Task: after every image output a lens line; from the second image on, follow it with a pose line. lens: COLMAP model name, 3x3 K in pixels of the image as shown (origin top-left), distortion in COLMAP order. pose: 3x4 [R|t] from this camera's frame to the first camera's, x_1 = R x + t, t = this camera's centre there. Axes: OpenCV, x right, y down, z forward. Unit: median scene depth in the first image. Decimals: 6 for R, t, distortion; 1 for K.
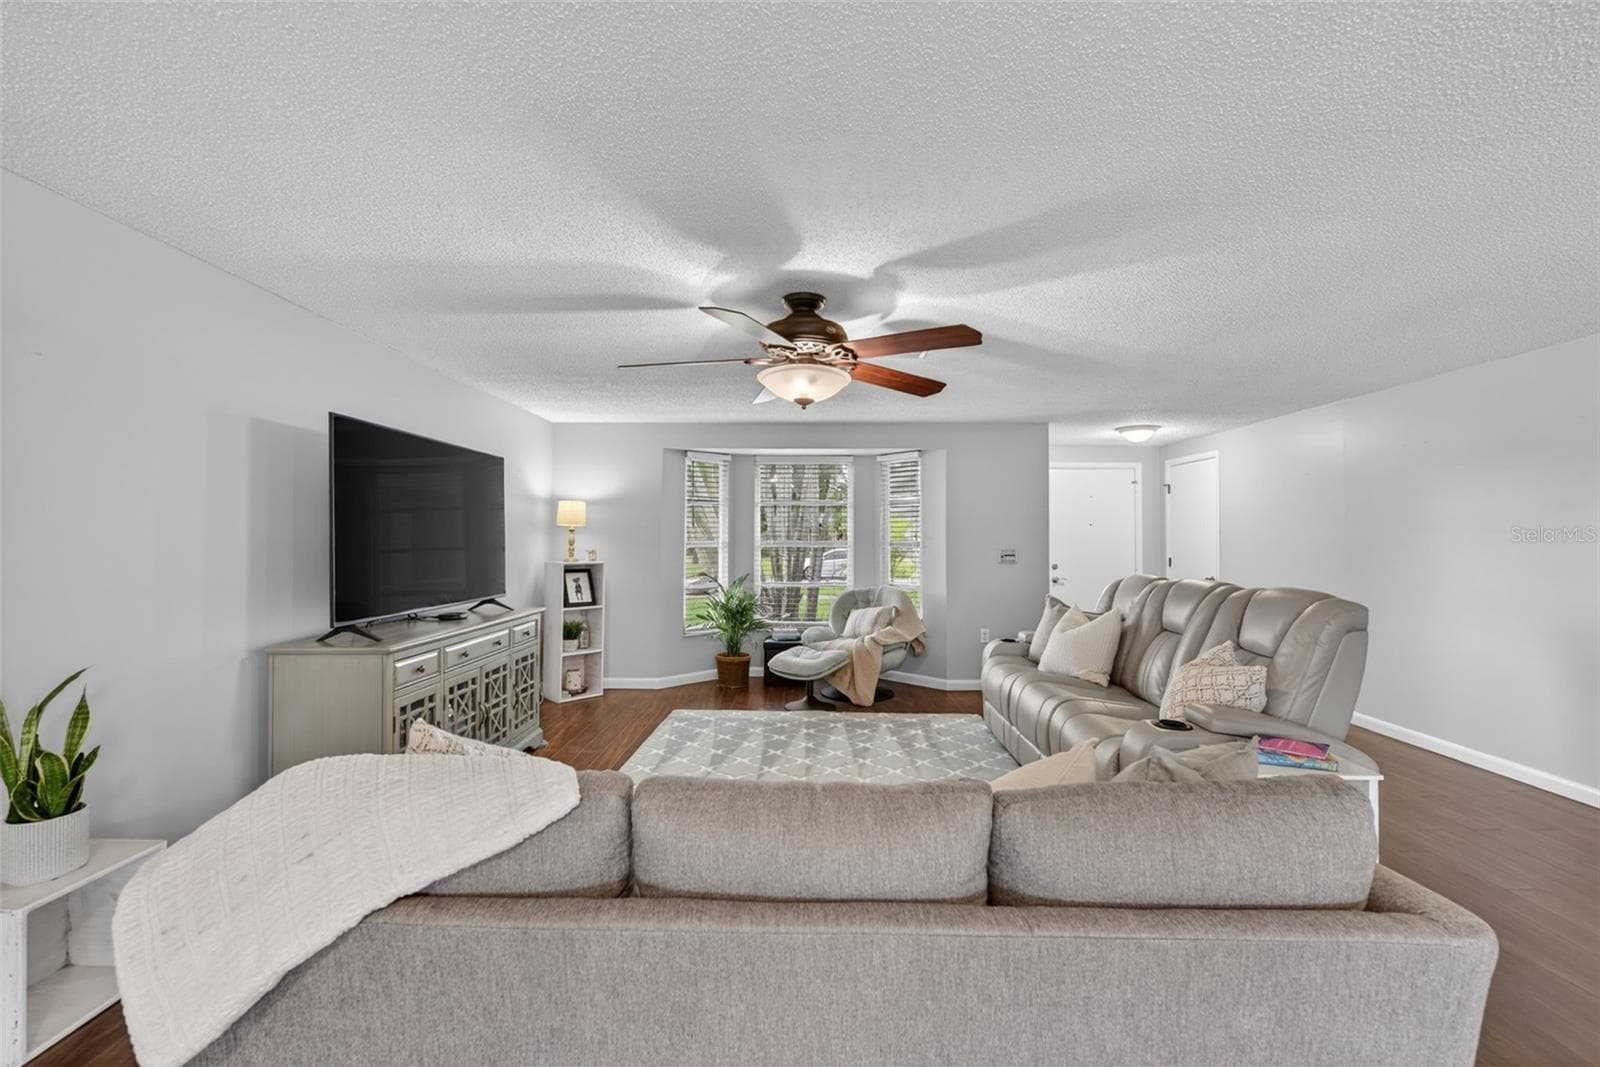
lens RADIAL K [[669.3, 0, 808.2], [0, 669.3, 528.3], [0, 0, 1]] dist [0.003558, 0.000140]
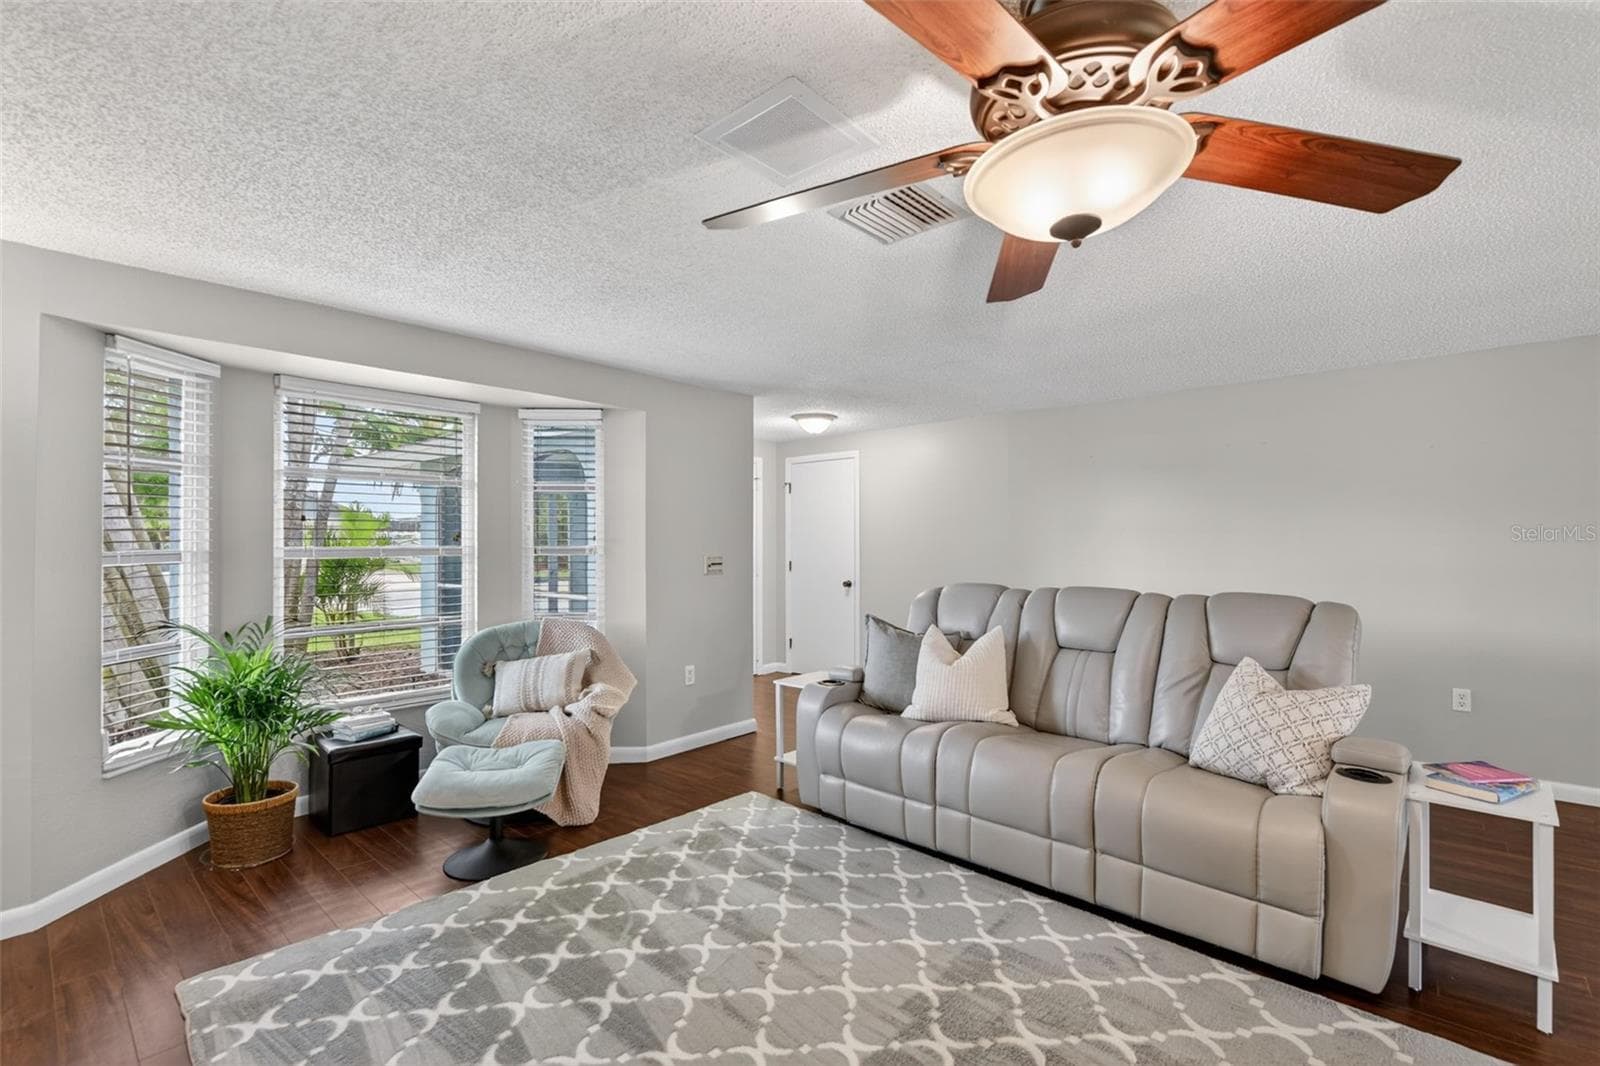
lens RADIAL K [[707.4, 0, 798.7], [0, 707.4, 539.9], [0, 0, 1]] dist [0.000060, -0.000139]
pose [[0.677721, -0.001241, 0.735318, -0.235899], [-0.006963, 0.999943, 0.008106, 0.006913], [-0.735286, -0.010614, 0.677673, 0.421483]]
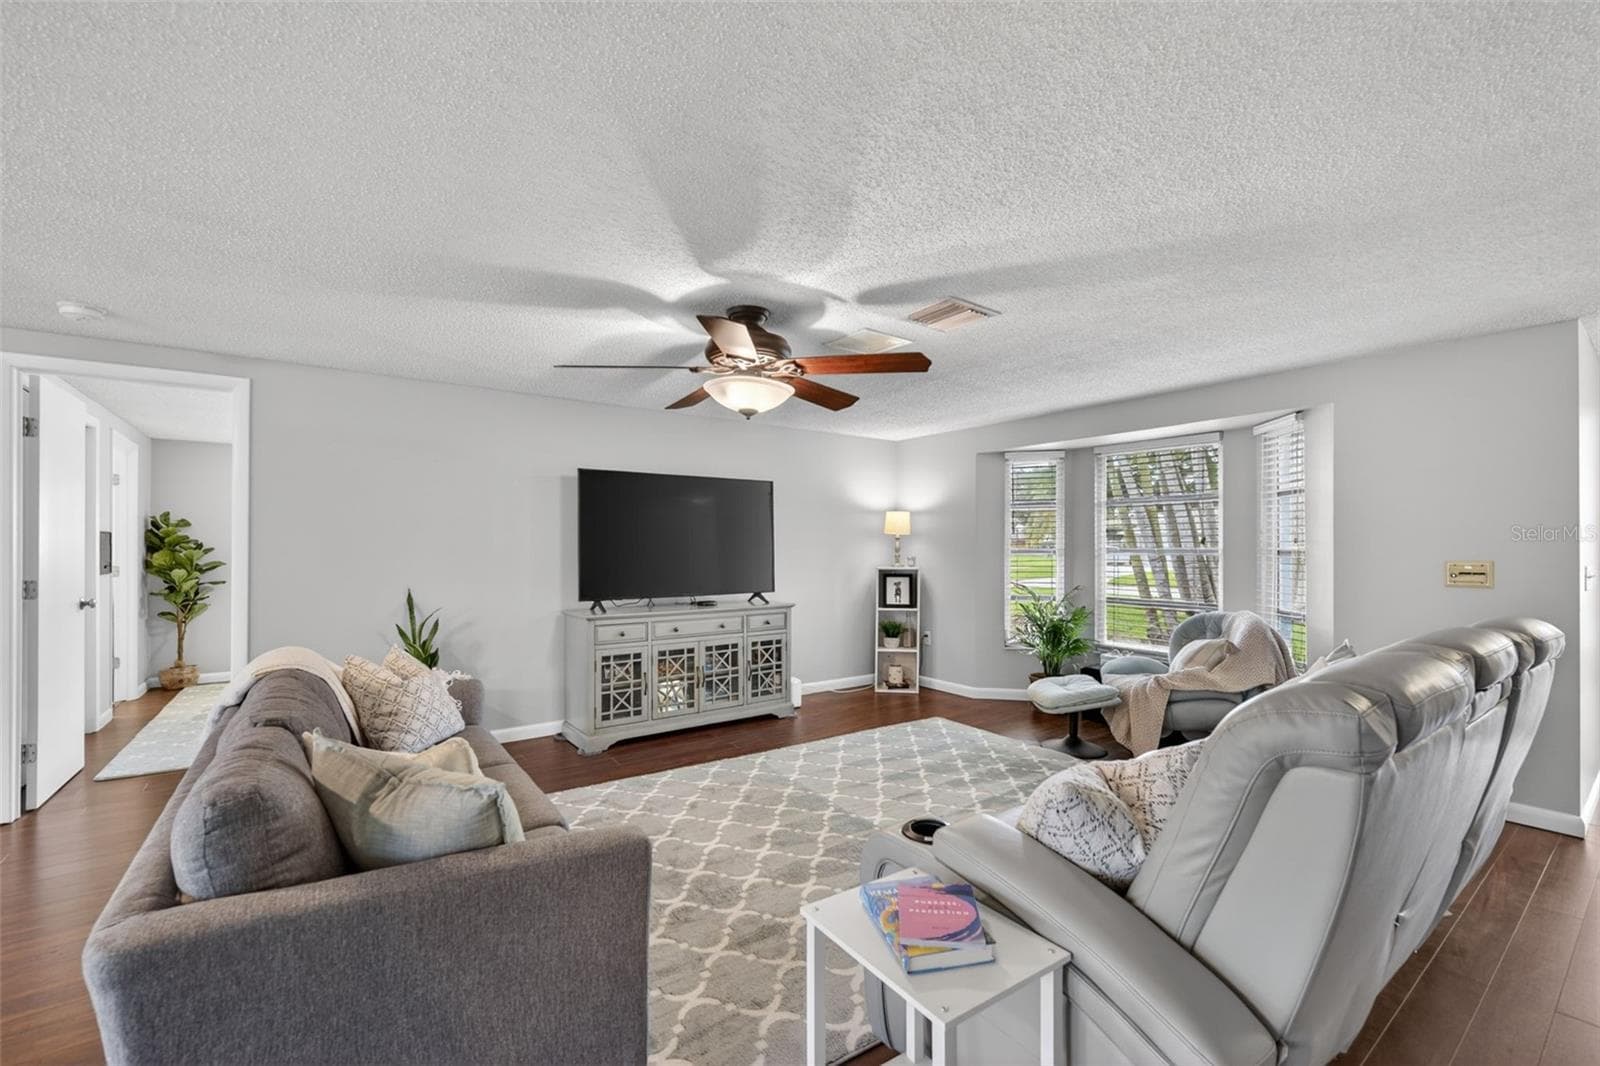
lens RADIAL K [[669.3, 0, 810.7], [0, 669.3, 543.4], [0, 0, 1]] dist [0.003558, 0.000140]
pose [[0.597224, -0.006020, -0.802052, 0.449170], [0.014224, 0.999894, 0.003087, 0.005852], [0.801949, -0.013252, 0.597246, 0.235725]]
